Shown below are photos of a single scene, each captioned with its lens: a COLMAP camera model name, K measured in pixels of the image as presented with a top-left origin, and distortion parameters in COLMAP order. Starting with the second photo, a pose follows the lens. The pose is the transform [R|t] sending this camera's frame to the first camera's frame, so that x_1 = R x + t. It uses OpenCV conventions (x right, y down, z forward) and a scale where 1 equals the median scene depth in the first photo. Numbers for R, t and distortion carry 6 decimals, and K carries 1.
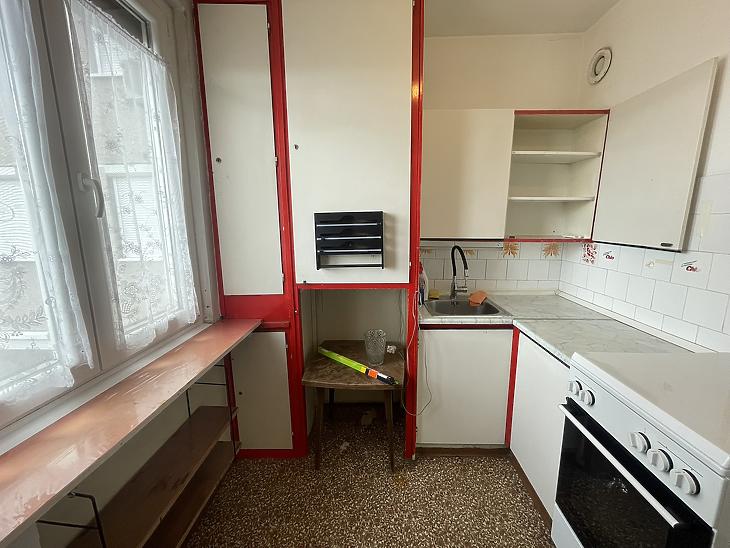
lens RADIAL K [[296.1, 0, 365.0], [0, 296.1, 274.0], [0, 0, 1]] dist [-0.000799, -0.000386]
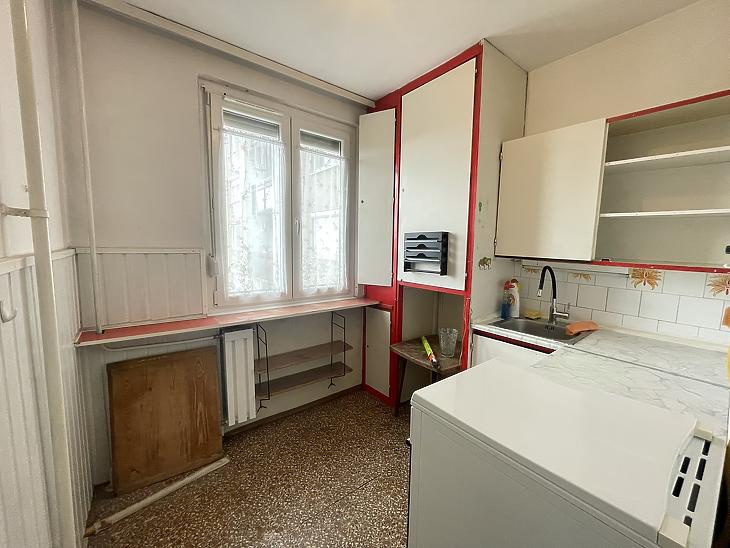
lens RADIAL K [[296.1, 0, 365.0], [0, 296.1, 274.0], [0, 0, 1]] dist [-0.000799, -0.000386]
pose [[0.643542, 0.100302, -0.758810, 0.770190], [-0.150126, 0.988661, 0.003363, 0.019399], [0.750543, 0.111753, 0.651303, -0.084763]]
